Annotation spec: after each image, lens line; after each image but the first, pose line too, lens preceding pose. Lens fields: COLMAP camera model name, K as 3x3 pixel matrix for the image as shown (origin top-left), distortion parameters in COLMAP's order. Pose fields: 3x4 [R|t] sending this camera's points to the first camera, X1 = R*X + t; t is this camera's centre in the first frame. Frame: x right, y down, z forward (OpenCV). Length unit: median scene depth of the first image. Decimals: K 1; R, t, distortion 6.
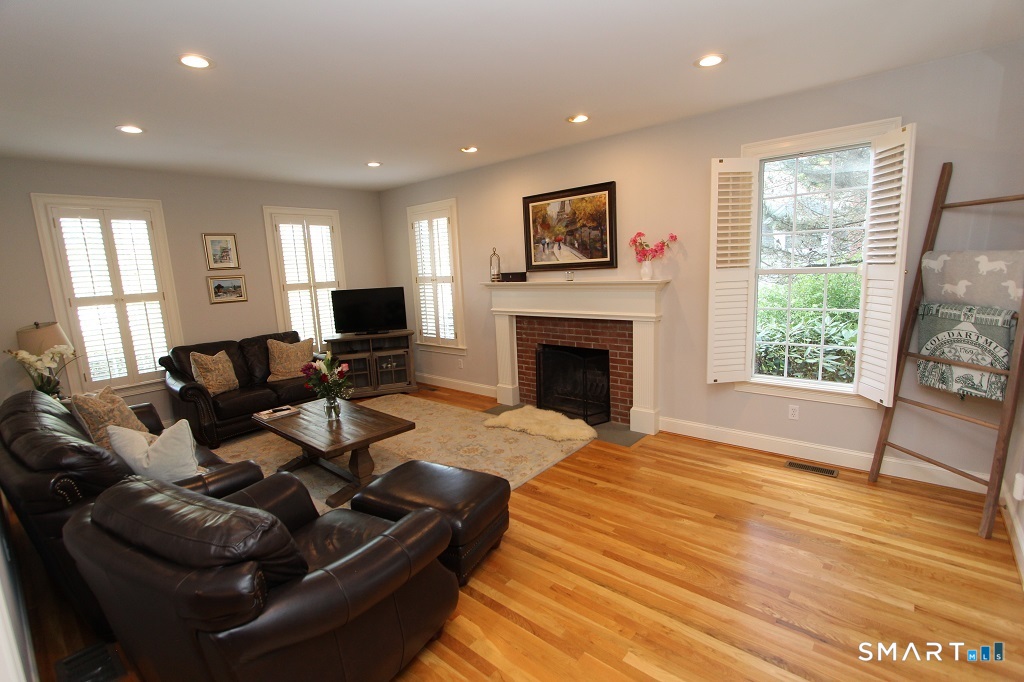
lens RADIAL K [[471.7, 0, 514.9], [0, 471.7, 343.0], [0, 0, 1]] dist [-0.013352, 0.001448]
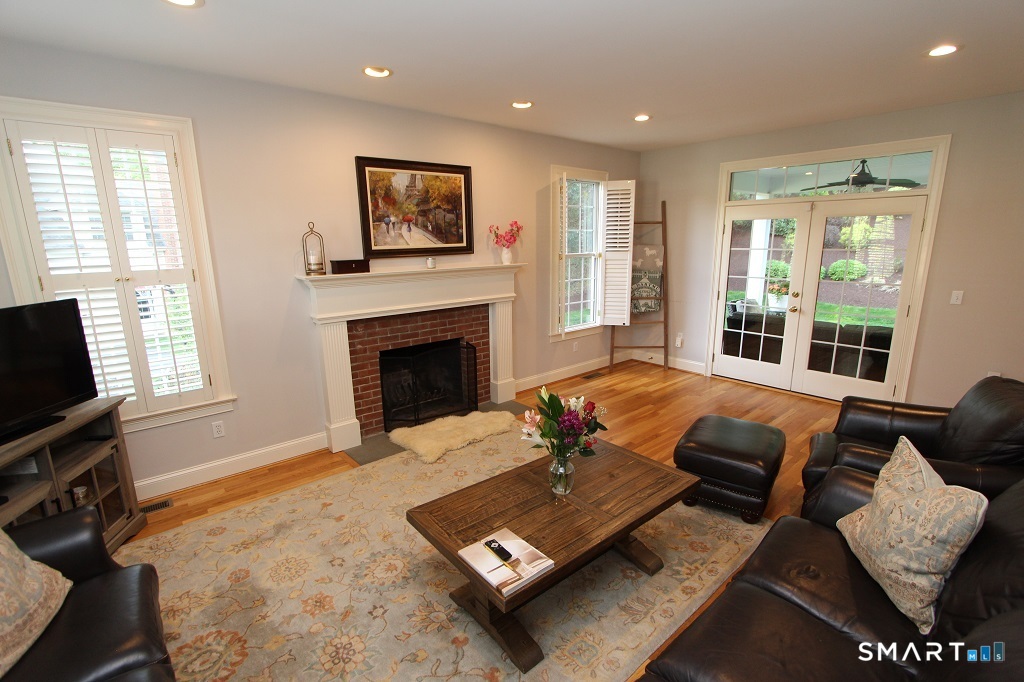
lens RADIAL K [[471.7, 0, 517.5], [0, 471.7, 342.6], [0, 0, 1]] dist [-0.013352, 0.001448]
pose [[0.149752, -0.174277, 0.973243, -0.746910], [0.164123, 0.975068, 0.149350, -0.101867], [-0.975007, 0.137366, 0.174622, 0.712899]]
